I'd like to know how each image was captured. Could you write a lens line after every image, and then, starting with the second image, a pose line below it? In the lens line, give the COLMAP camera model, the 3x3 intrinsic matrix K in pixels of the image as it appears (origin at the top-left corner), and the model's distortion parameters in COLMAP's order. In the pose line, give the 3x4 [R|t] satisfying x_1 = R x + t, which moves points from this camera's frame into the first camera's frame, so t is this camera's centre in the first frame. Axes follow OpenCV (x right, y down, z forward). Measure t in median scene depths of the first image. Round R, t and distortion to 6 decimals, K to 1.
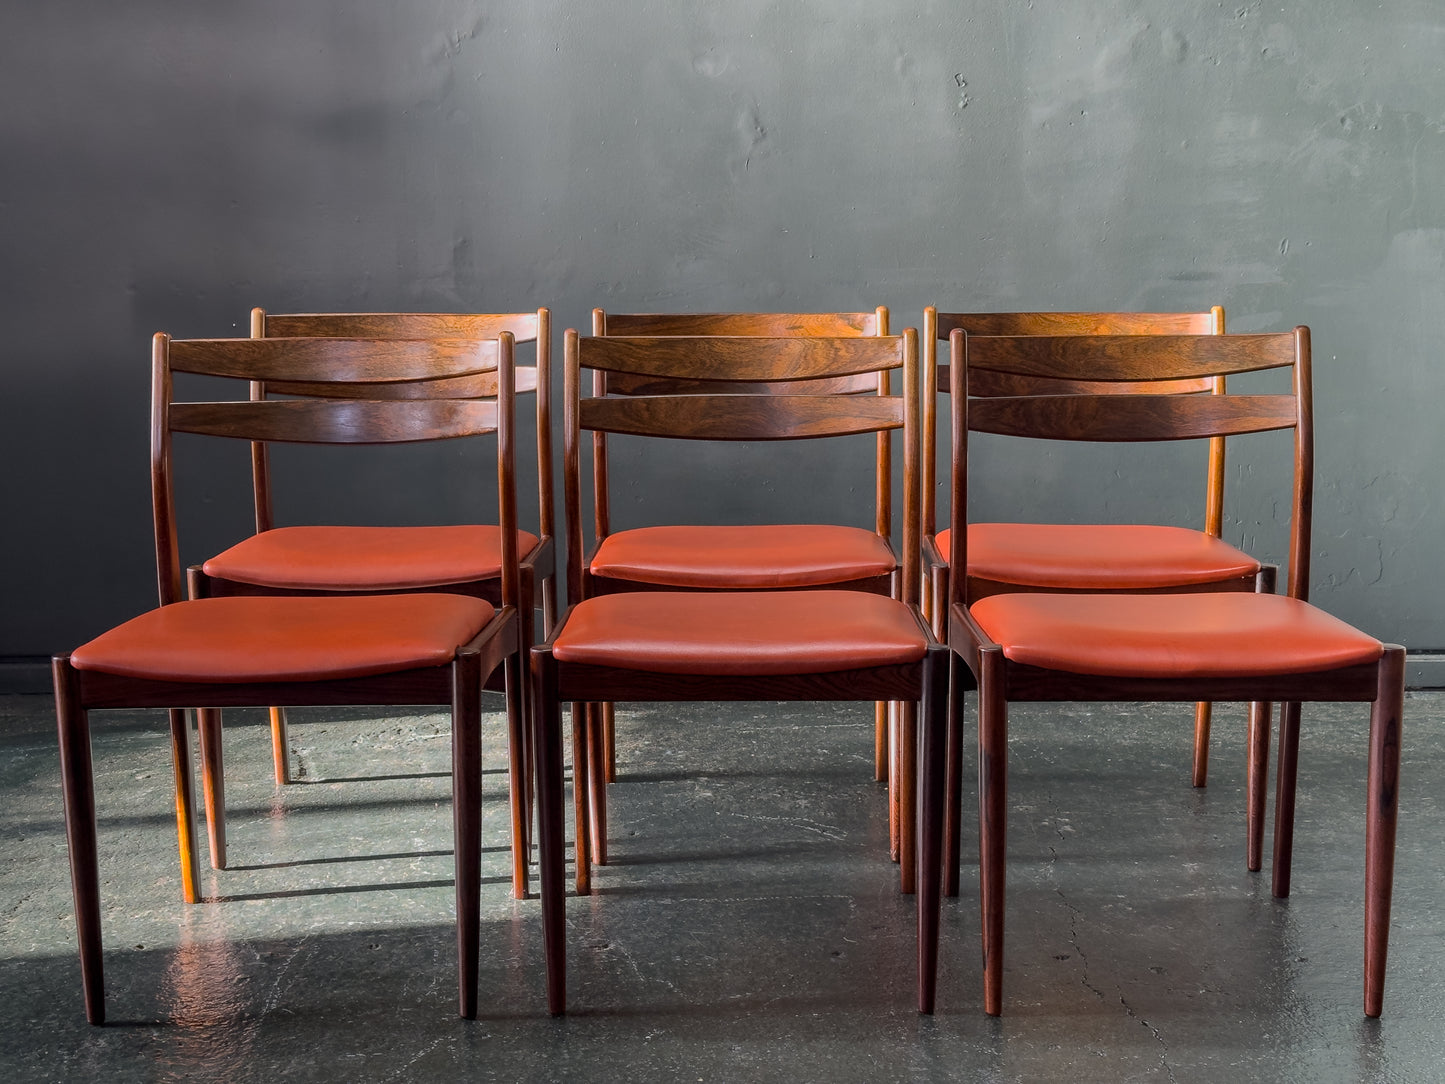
lens RADIAL K [[2060.4, 0, 755.3], [0, 2060.4, 536.8], [0, 0, 1]] dist [0.149520, -0.189531]
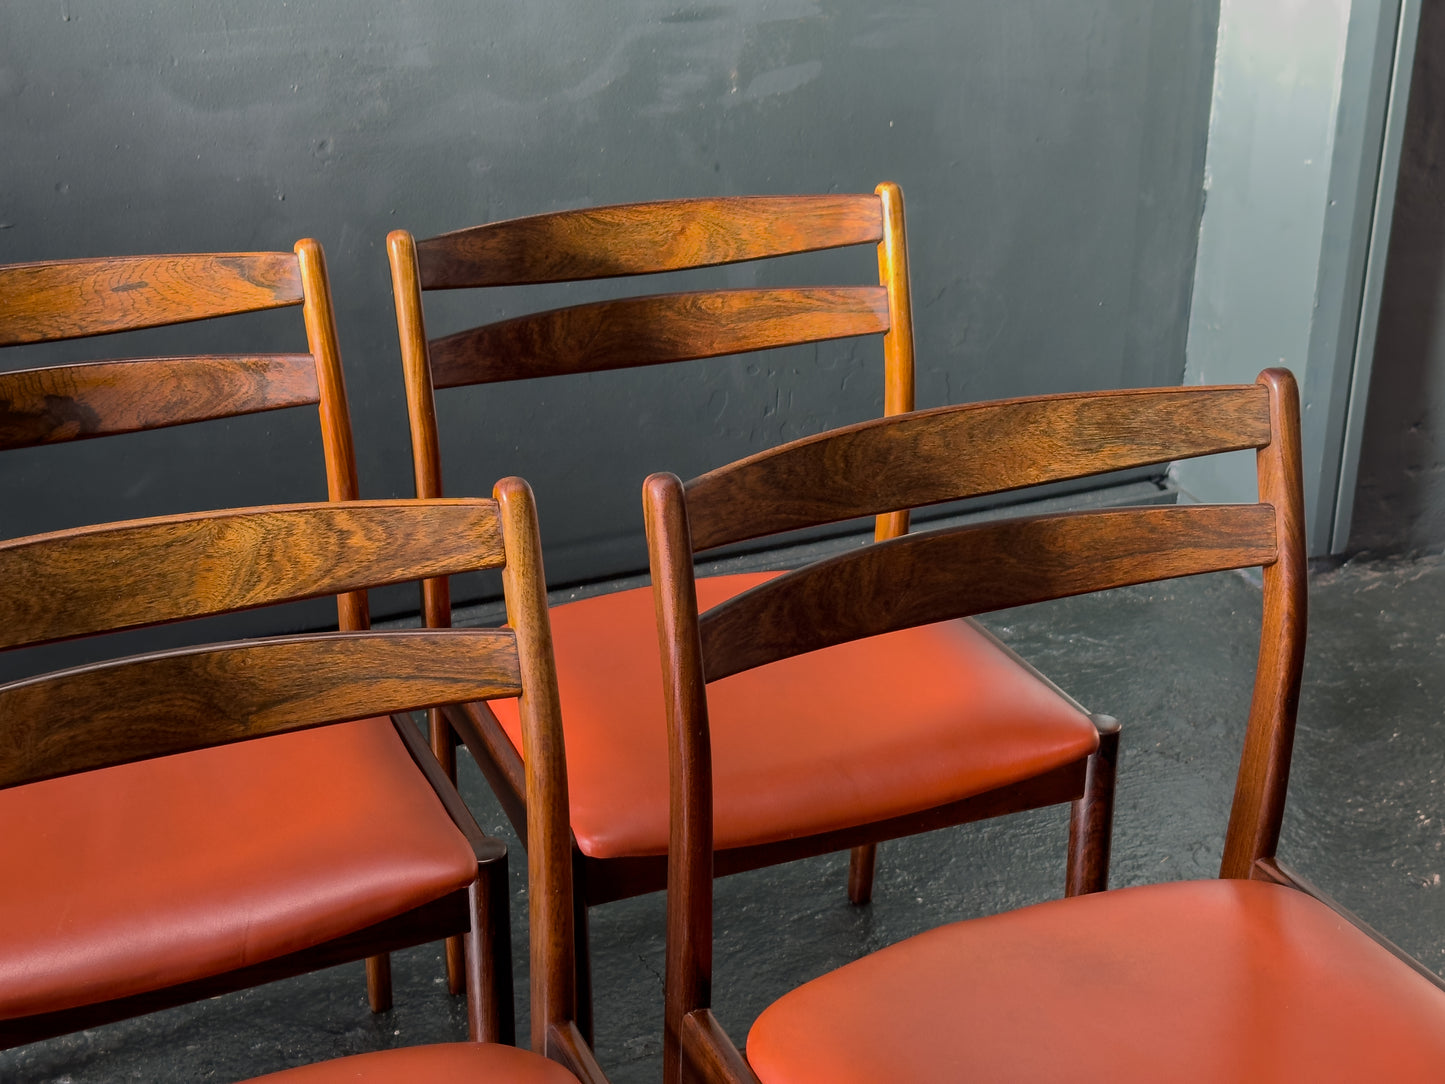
lens RADIAL K [[1978.3, 0, 724.8], [0, 1978.3, 549.5], [0, 0, 1]] dist [0.169575, -0.362837]
pose [[0.921440, -0.164244, 0.352098, -0.035252], [0.062506, 0.957114, 0.282890, -0.199806], [-0.383461, -0.238658, 0.892189, 0.577579]]
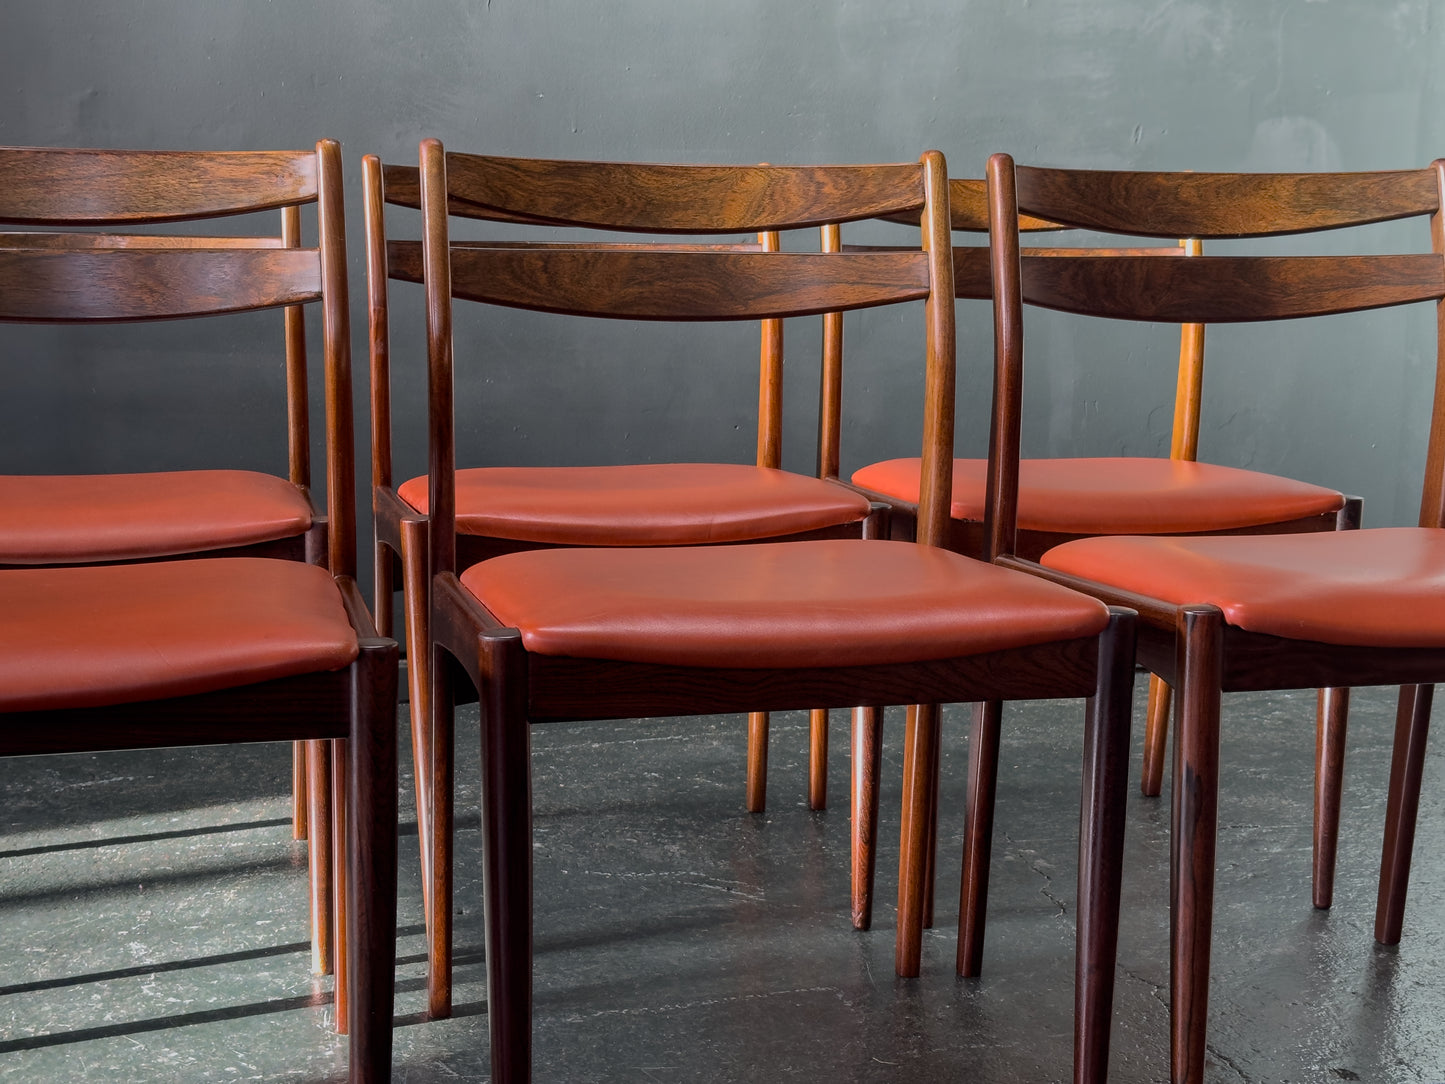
lens RADIAL K [[2019.7, 0, 722.1], [0, 2019.7, 556.1], [0, 0, 1]] dist [0.196240, -0.414493]
pose [[0.968443, -0.024888, 0.247989, -0.156440], [0.023484, 0.999687, 0.008617, 0.023817], [-0.248126, -0.002521, 0.968725, 0.358088]]
